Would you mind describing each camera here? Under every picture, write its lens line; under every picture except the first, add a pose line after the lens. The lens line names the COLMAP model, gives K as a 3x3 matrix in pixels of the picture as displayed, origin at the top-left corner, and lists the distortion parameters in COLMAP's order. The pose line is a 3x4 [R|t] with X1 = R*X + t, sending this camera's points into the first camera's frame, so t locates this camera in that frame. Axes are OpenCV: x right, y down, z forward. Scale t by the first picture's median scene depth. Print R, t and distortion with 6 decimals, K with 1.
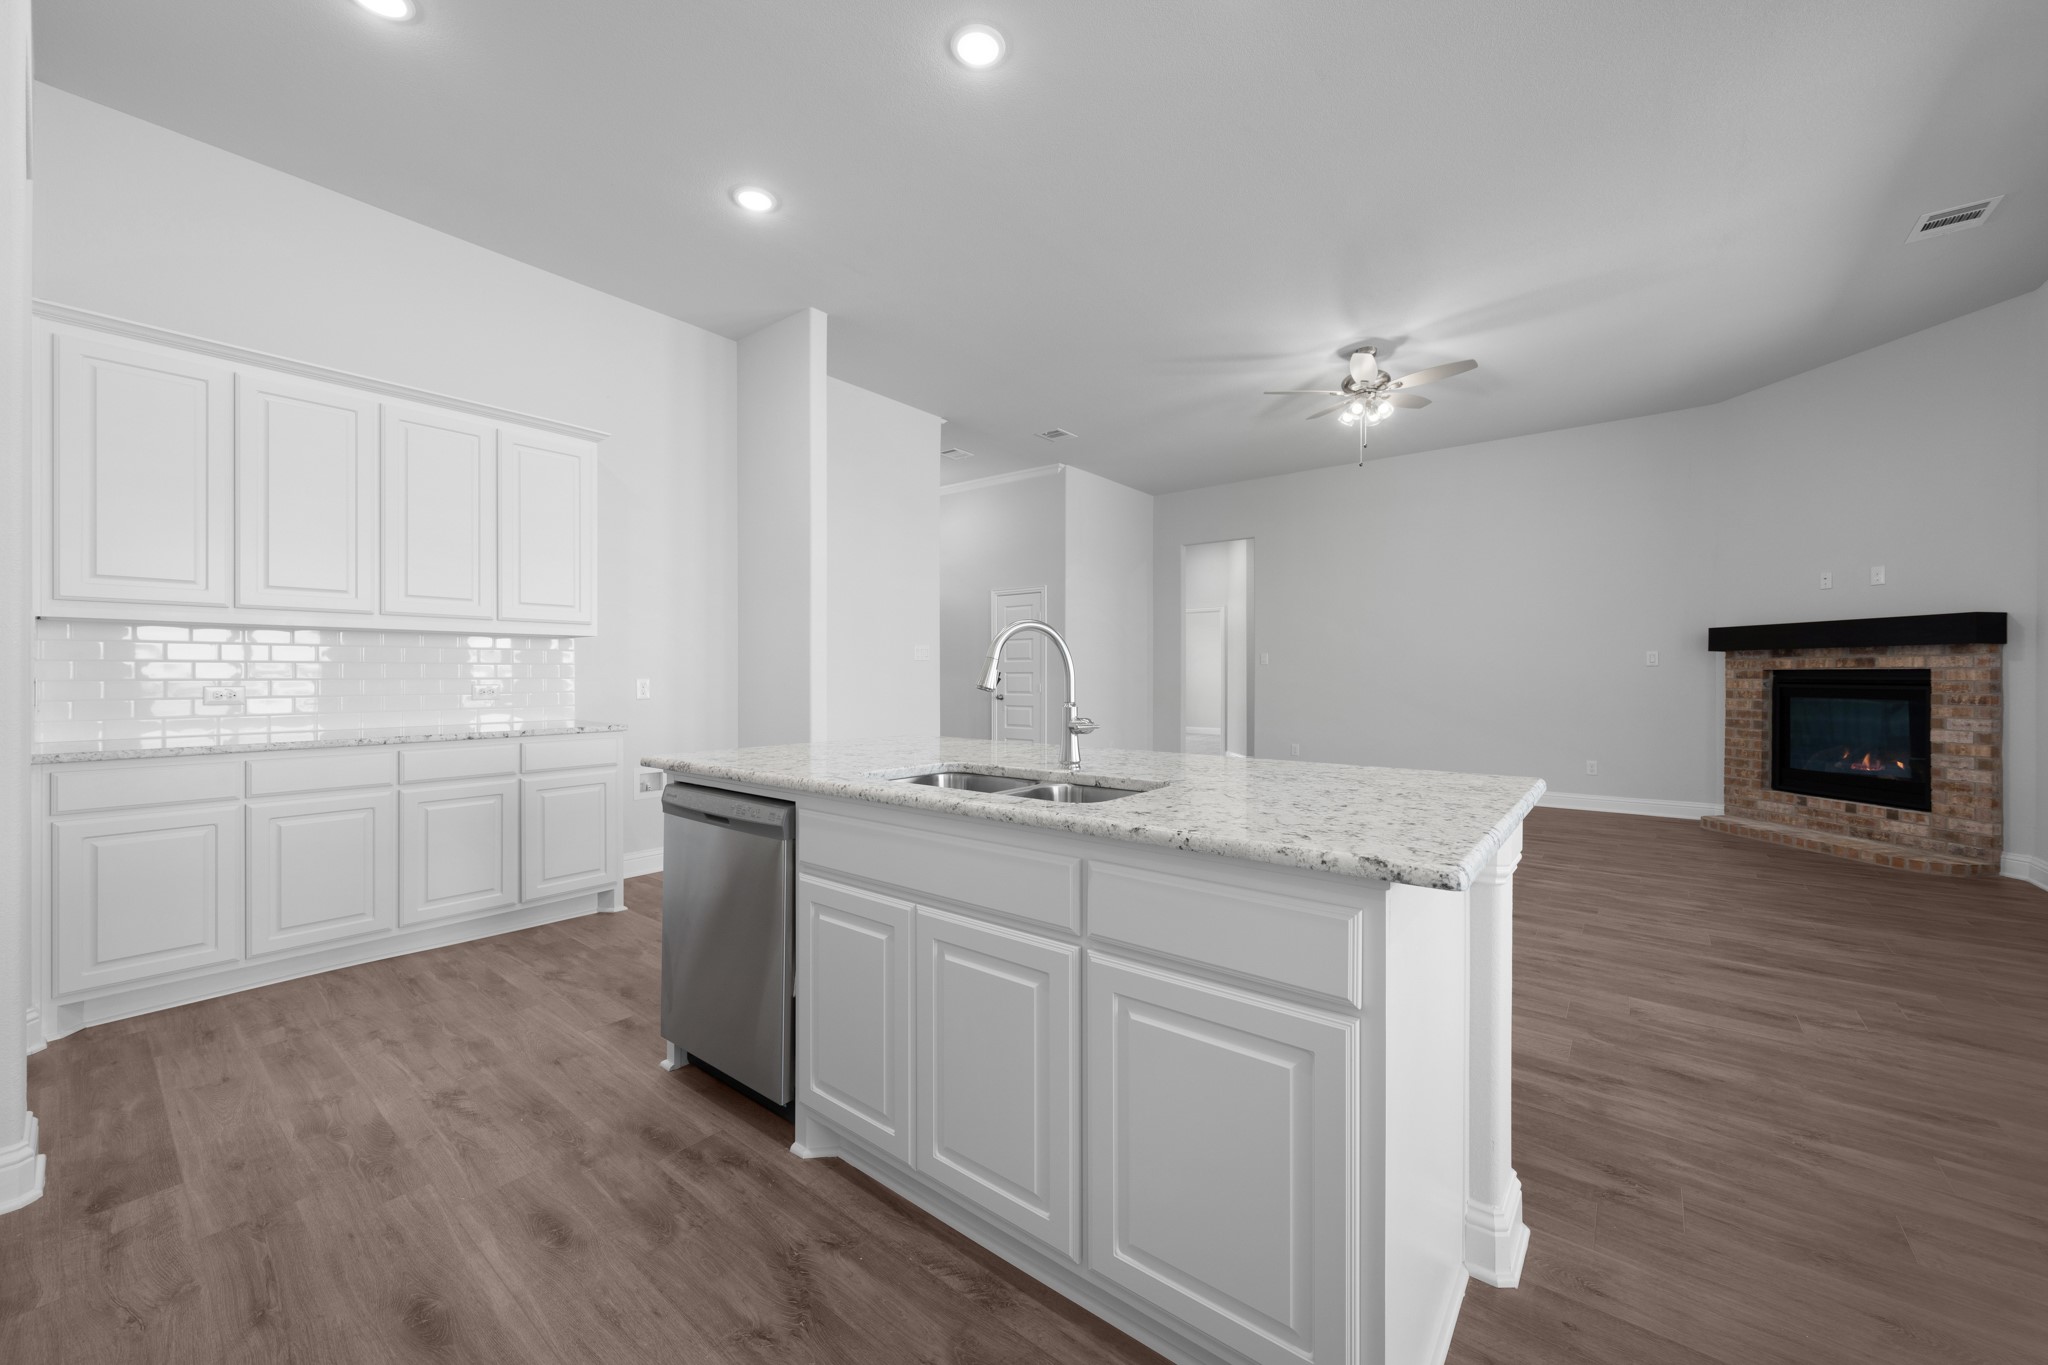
lens RADIAL K [[773.6, 0, 1026.3], [0, 773.6, 674.6], [0, 0, 1]] dist [-0.000936, 0.000519]
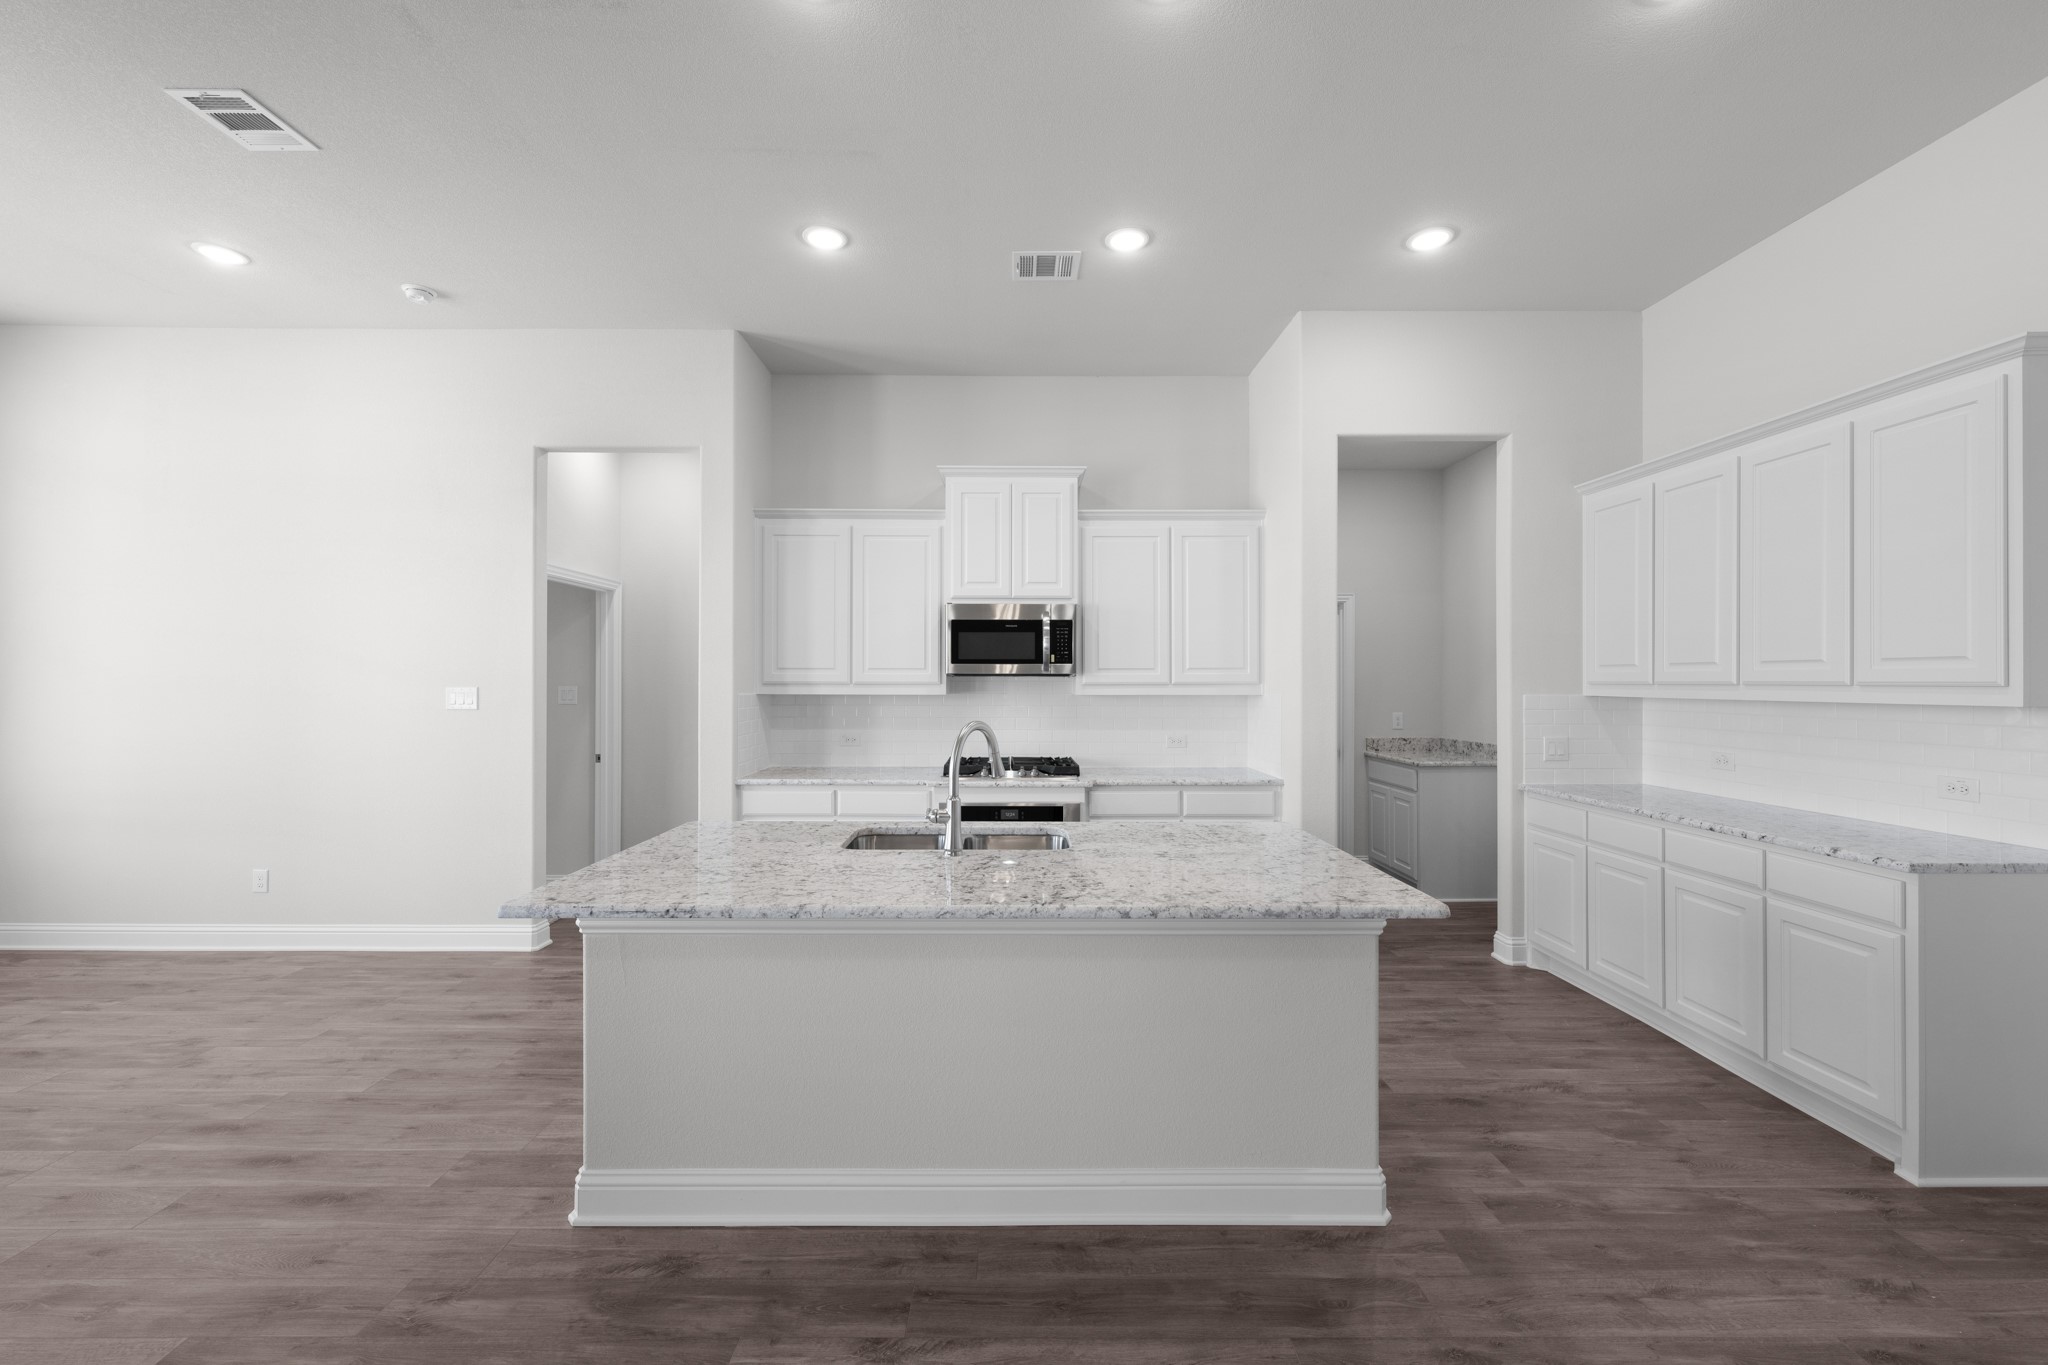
lens RADIAL K [[820.2, 0, 1019.9], [0, 820.2, 676.7], [0, 0, 1]] dist [-0.003445, 0.001374]
pose [[-0.777507, -0.003558, -0.628864, 0.321817], [-0.002264, 0.999993, -0.002859, -0.059625], [0.628870, -0.000799, -0.777510, 0.879190]]
